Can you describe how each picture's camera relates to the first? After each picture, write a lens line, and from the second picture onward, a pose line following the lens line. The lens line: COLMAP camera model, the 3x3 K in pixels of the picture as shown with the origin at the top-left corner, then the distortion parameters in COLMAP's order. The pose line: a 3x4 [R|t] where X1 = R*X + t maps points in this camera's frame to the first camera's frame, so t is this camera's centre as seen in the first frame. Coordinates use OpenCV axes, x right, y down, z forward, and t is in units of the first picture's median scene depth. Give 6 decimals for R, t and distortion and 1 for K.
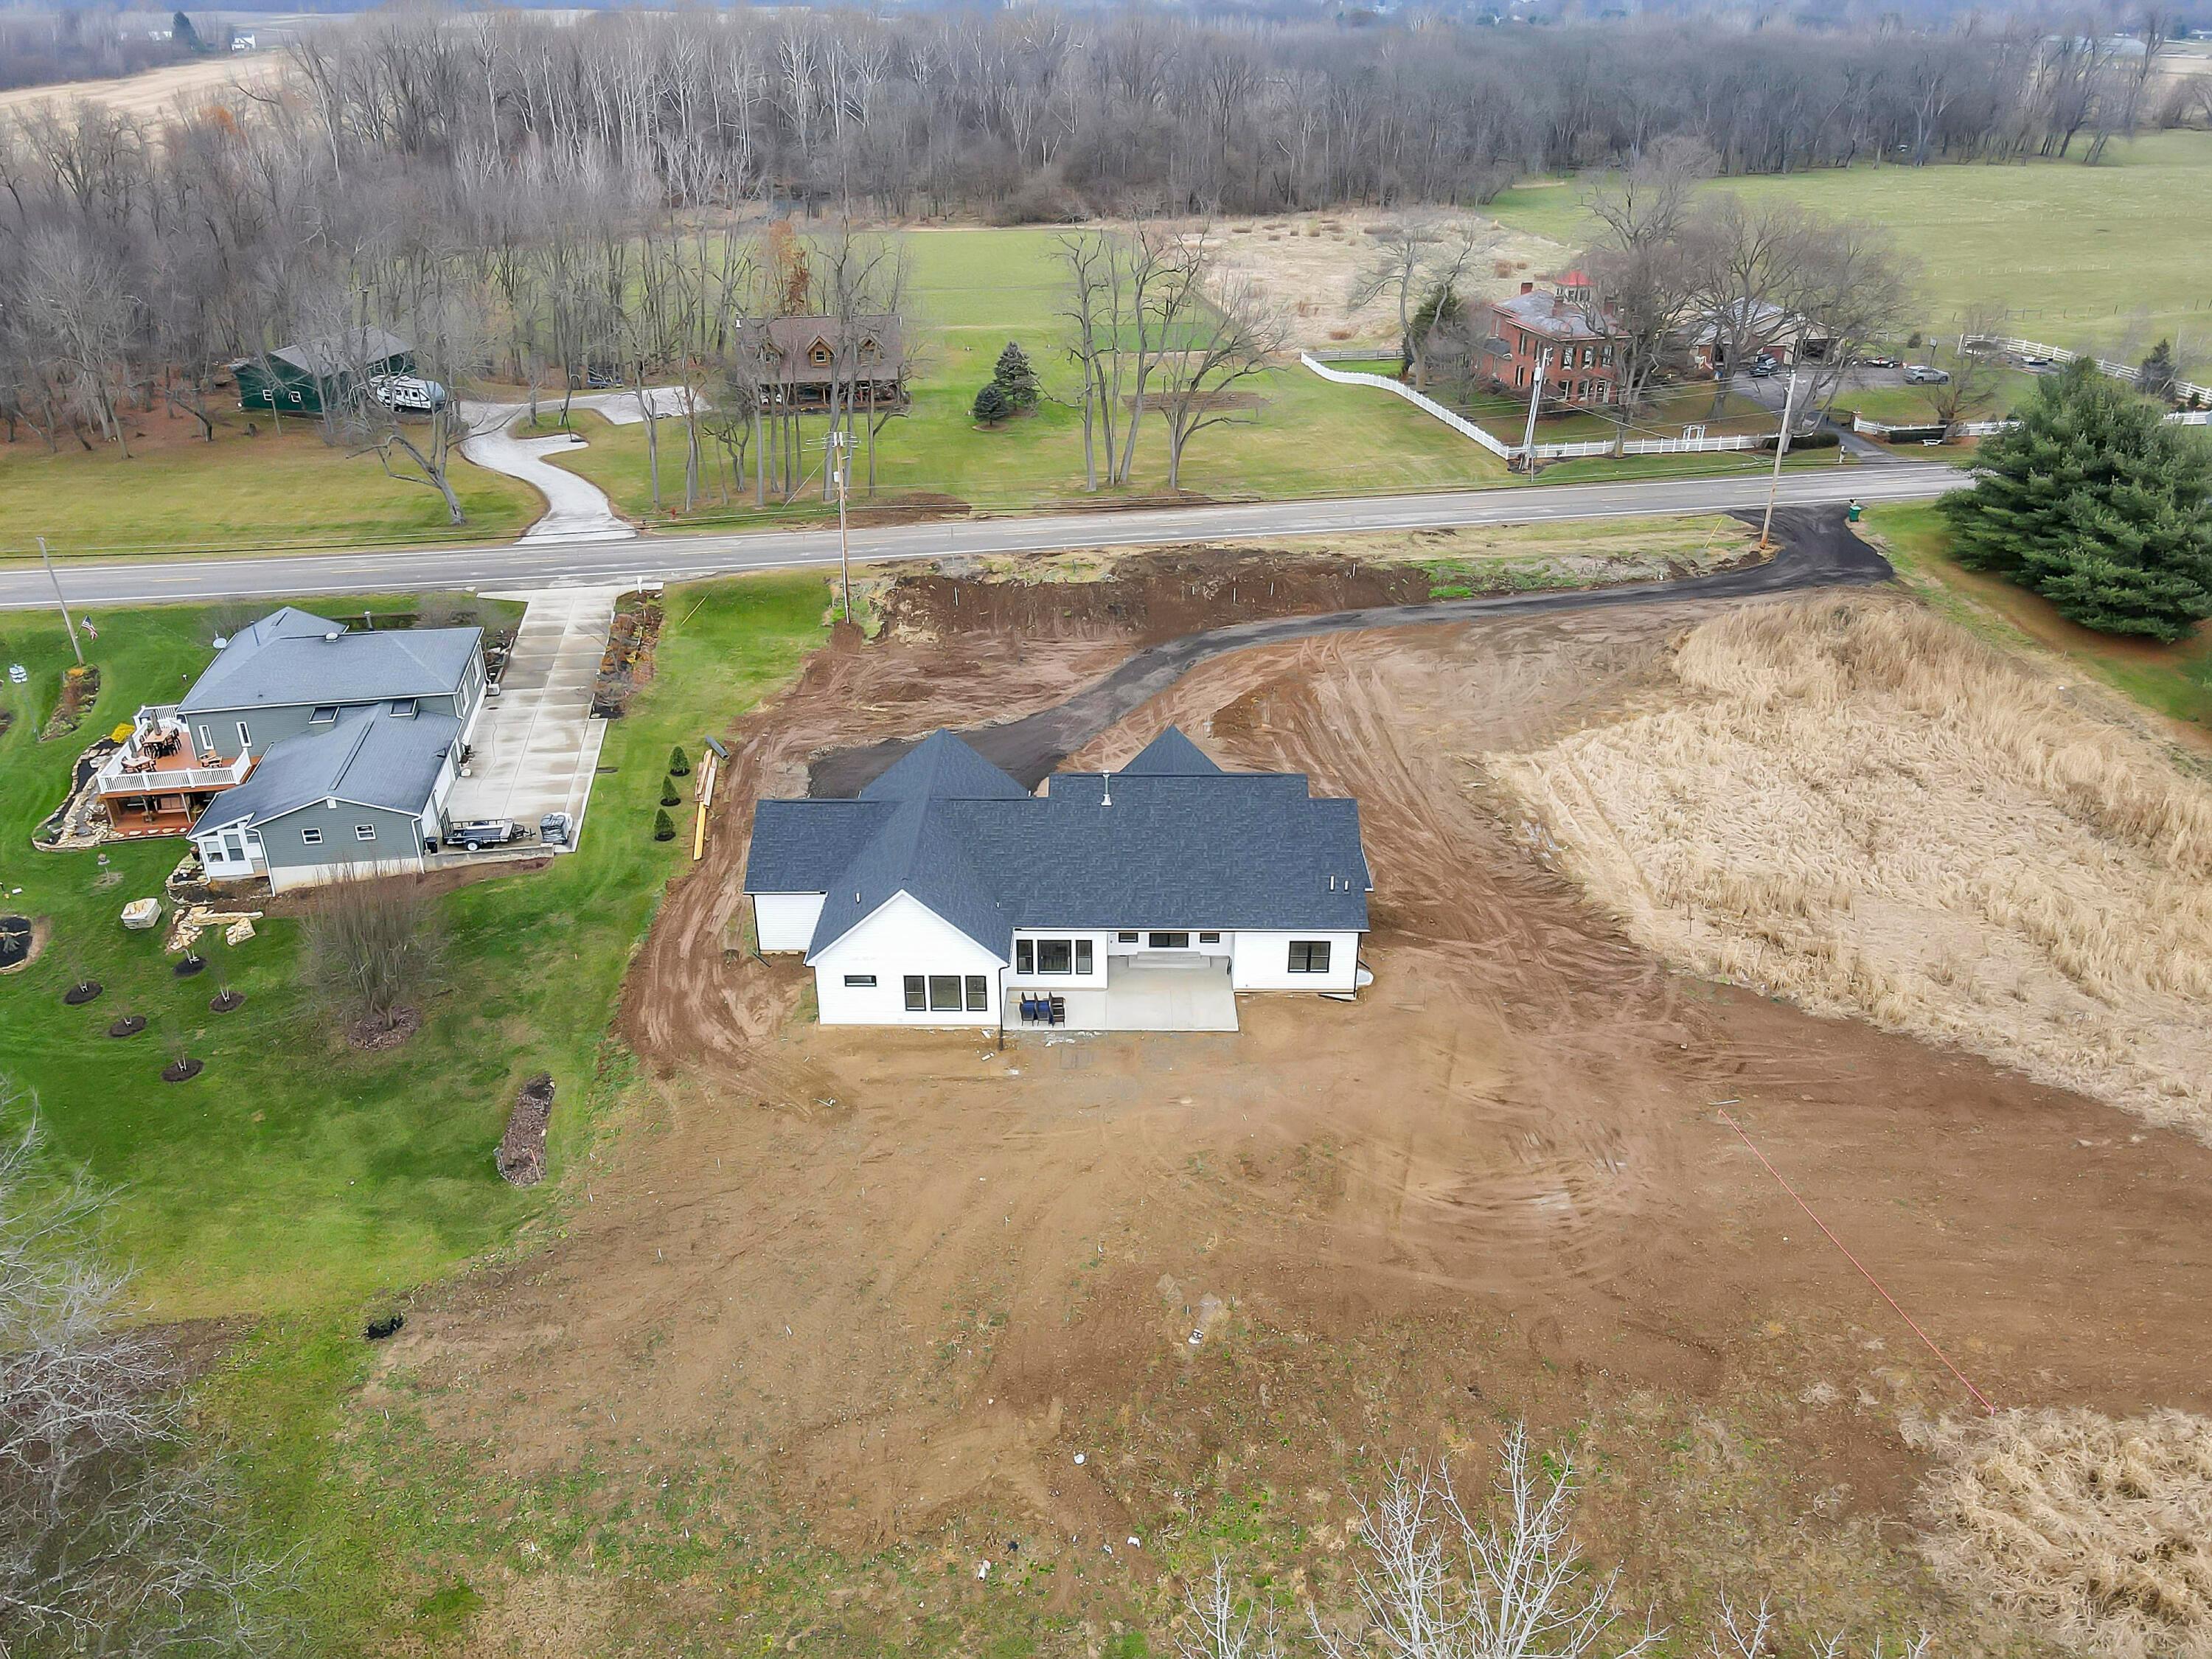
lens RADIAL K [[1366.6, 0, 1106.0], [0, 1366.6, 829.5], [0, 0, 1]] dist [-0.000131, 0.000077]
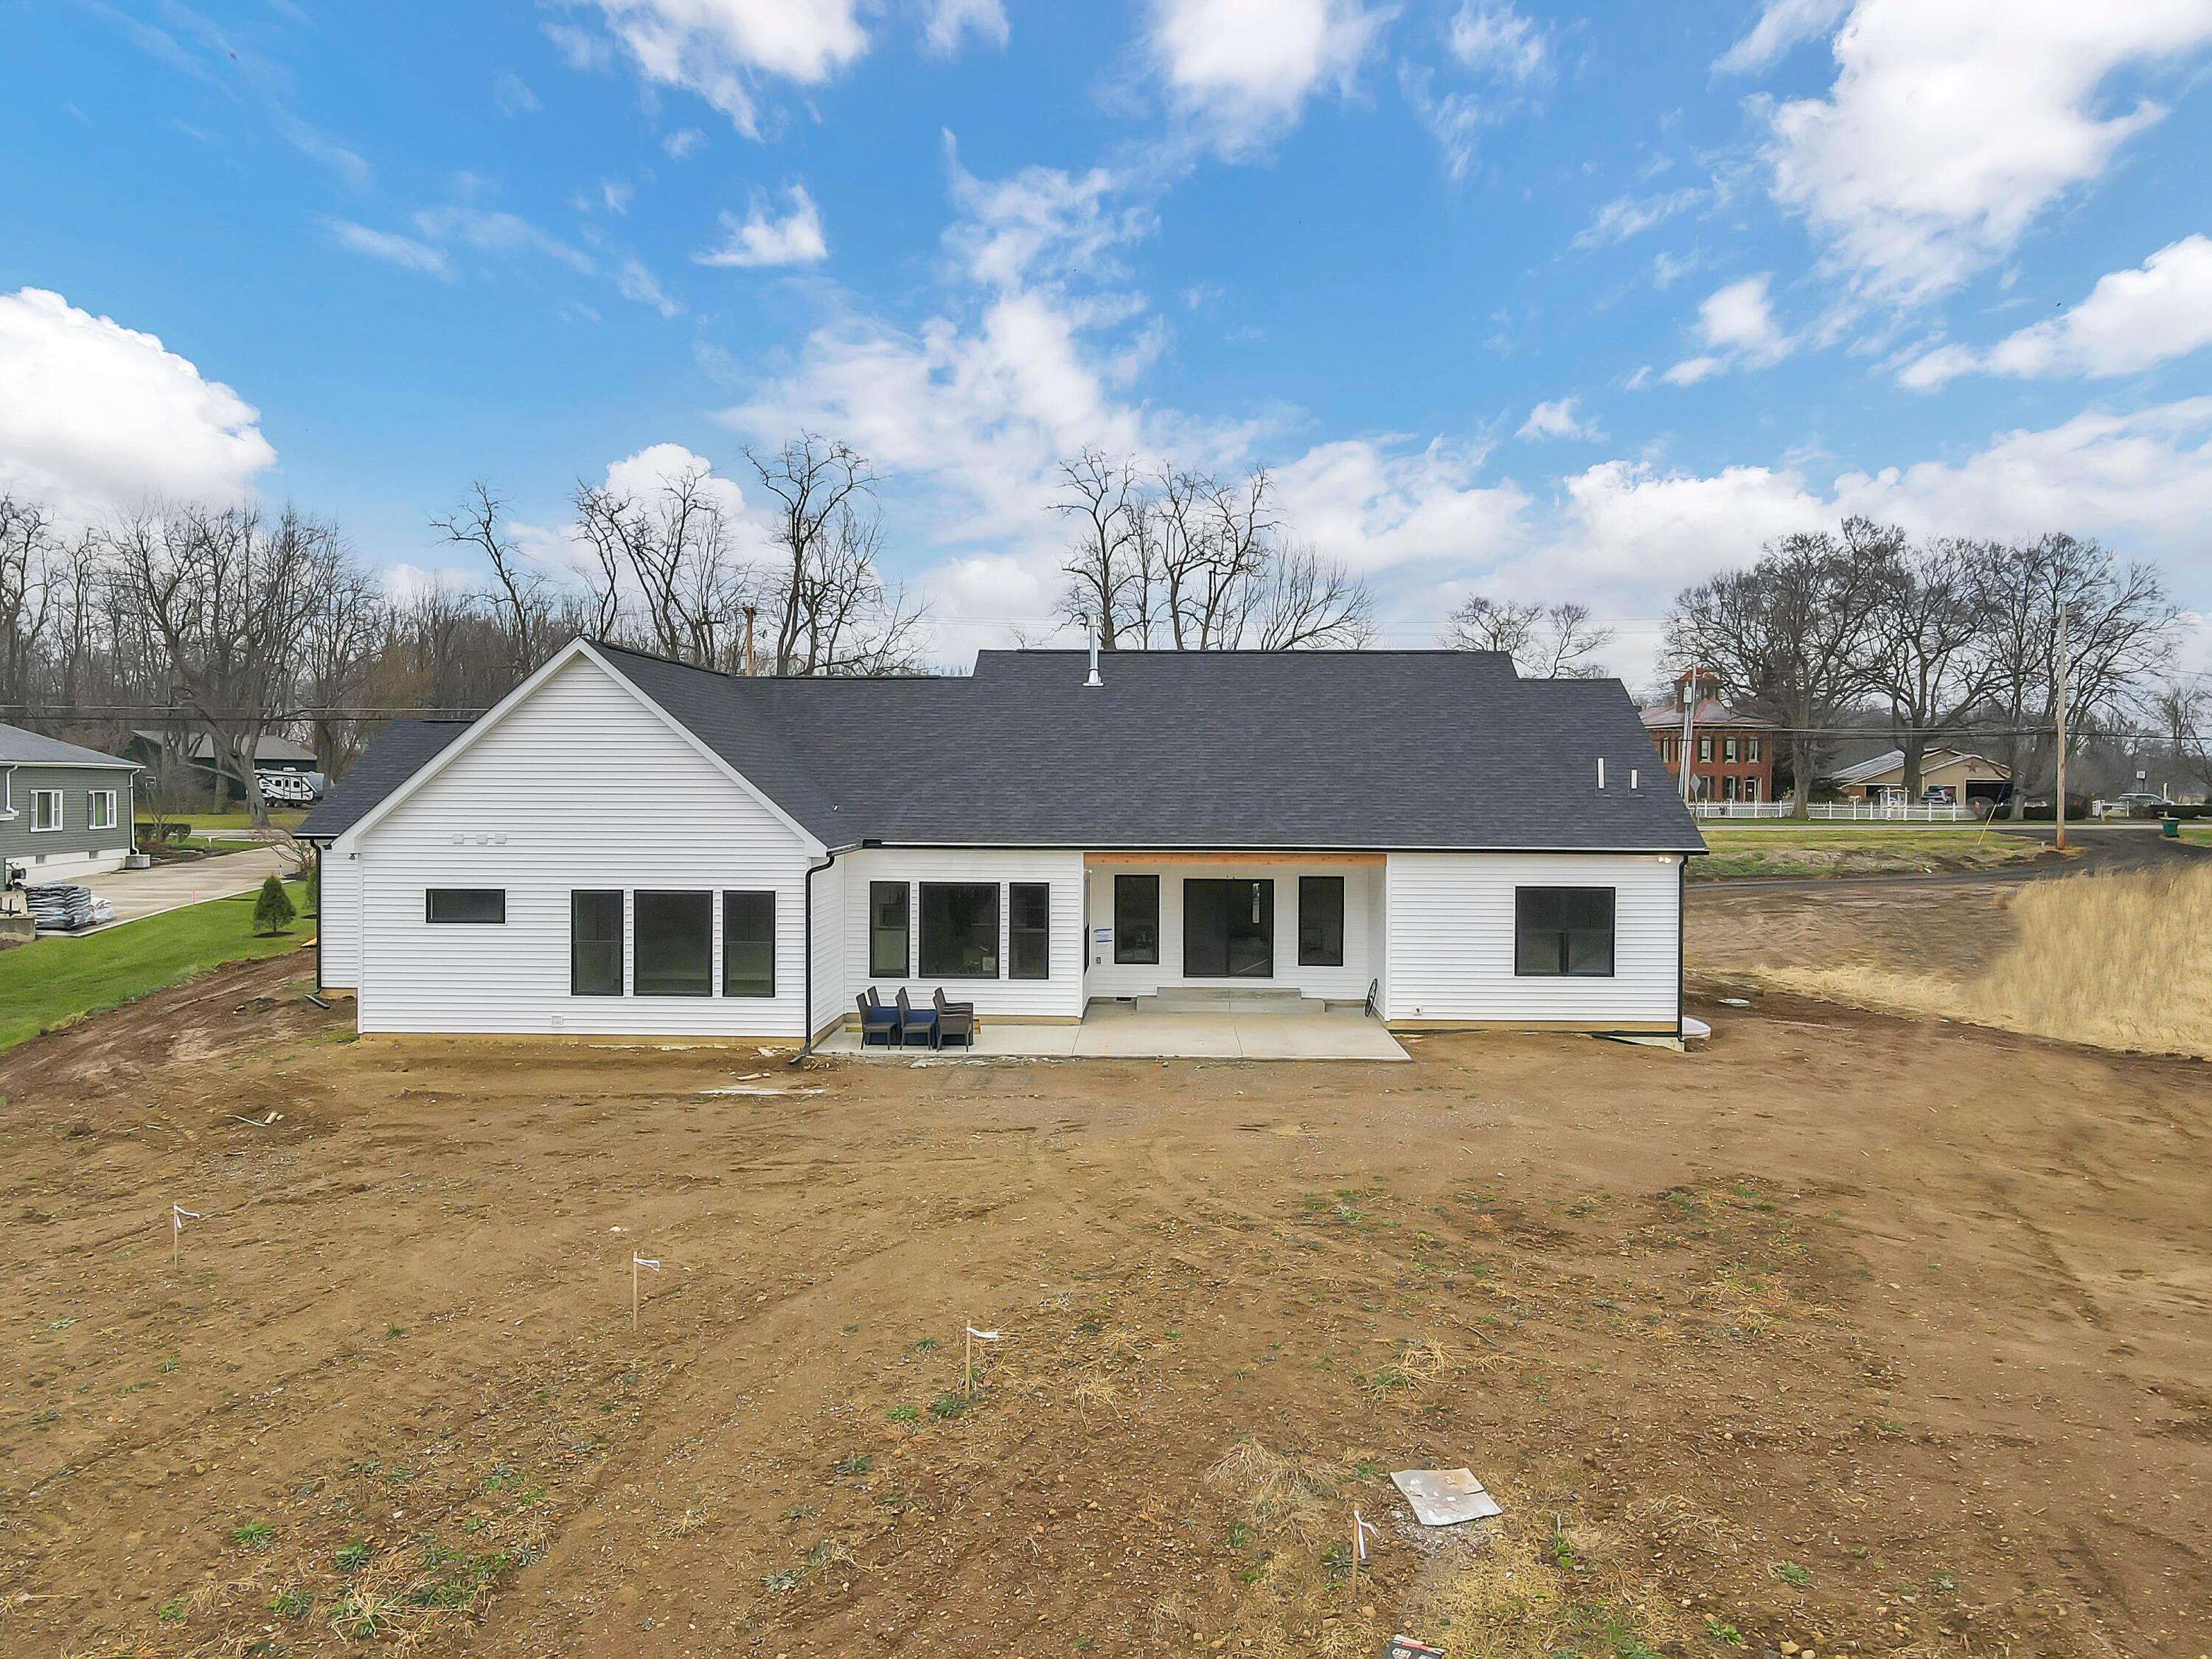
lens RADIAL K [[1546.3, 0, 1106.0], [0, 1546.3, 829.5], [0, 0, 1]] dist [0.006760, 0.006152]
pose [[0.999640, 0.009398, -0.025121, 0.020607], [-0.018941, 0.910476, -0.413127, 0.274533], [0.018989, 0.413454, 0.910327, 0.577031]]
